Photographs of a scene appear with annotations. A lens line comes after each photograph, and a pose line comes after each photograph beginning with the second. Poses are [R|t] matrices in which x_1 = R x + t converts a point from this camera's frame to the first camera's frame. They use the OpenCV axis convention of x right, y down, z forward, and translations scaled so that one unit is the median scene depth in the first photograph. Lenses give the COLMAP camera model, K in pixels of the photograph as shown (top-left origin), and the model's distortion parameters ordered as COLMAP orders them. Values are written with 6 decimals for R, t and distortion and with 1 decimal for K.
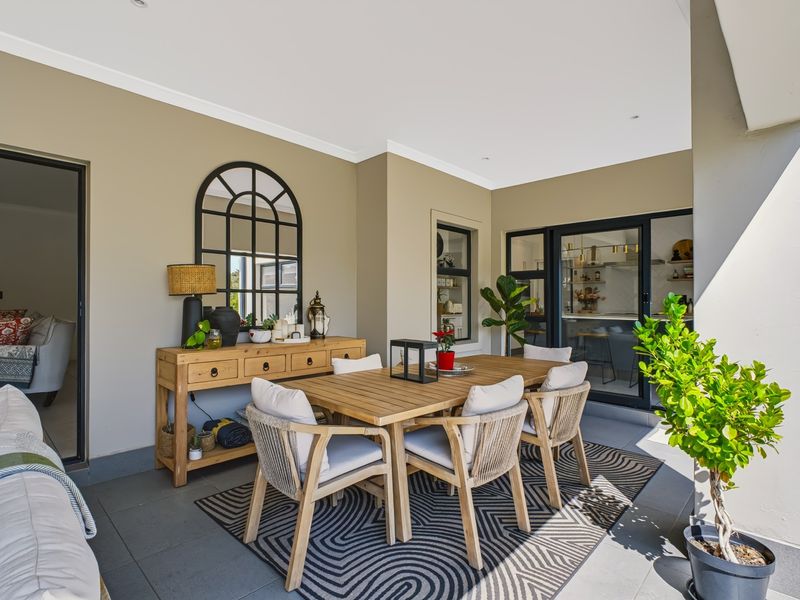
lens RADIAL K [[412.4, 0, 394.2], [0, 412.4, 300.5], [0, 0, 1]] dist [-0.003529, -0.001483]
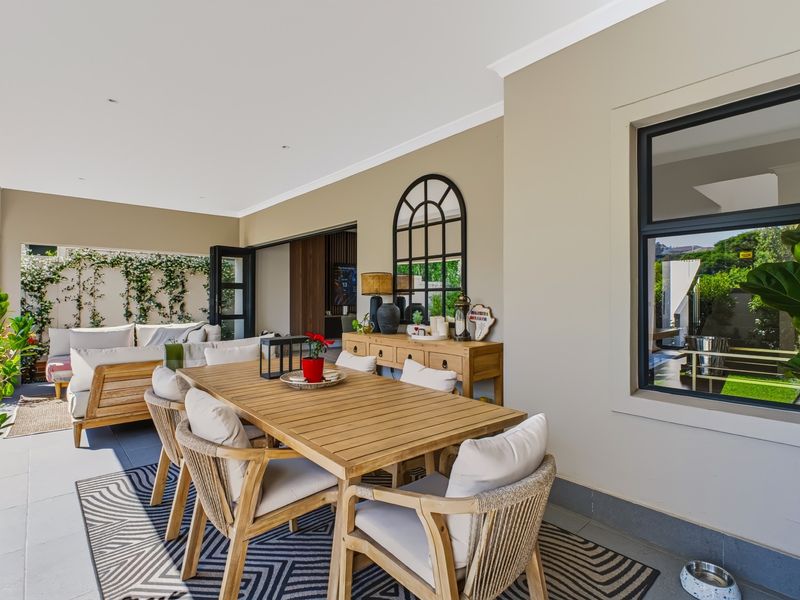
lens RADIAL K [[412.0, 0, 393.9], [0, 412.0, 294.7], [0, 0, 1]] dist [0.001741, -0.000481]
pose [[-0.079954, -0.012913, -0.996715, 0.803322], [0.005262, 0.999897, -0.013376, 0.005109], [0.996785, -0.006314, -0.079878, 1.034602]]
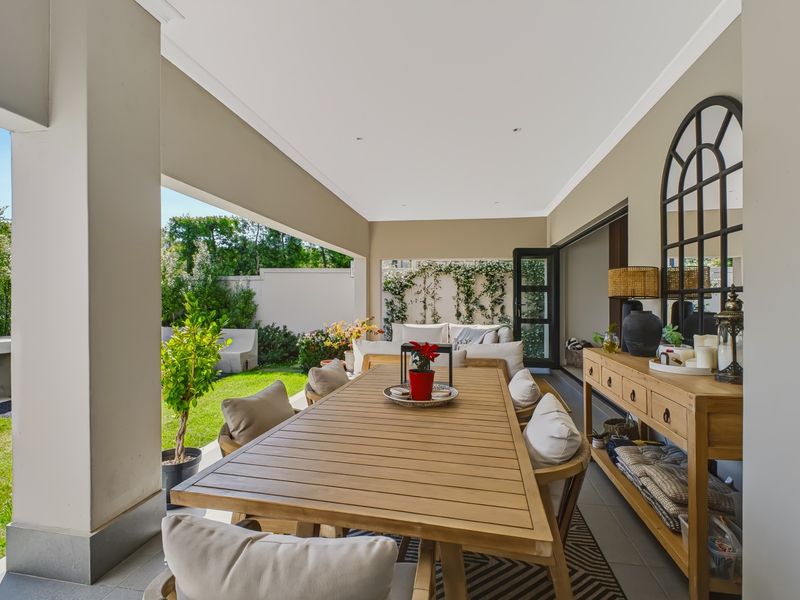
lens RADIAL K [[412.0, 0, 393.9], [0, 412.0, 294.7], [0, 0, 1]] dist [0.001741, -0.000481]
pose [[-0.831479, -0.019742, -0.555205, 0.476941], [-0.010994, 0.999757, -0.019085, 0.003290], [0.555447, -0.009765, -0.831494, 1.329983]]
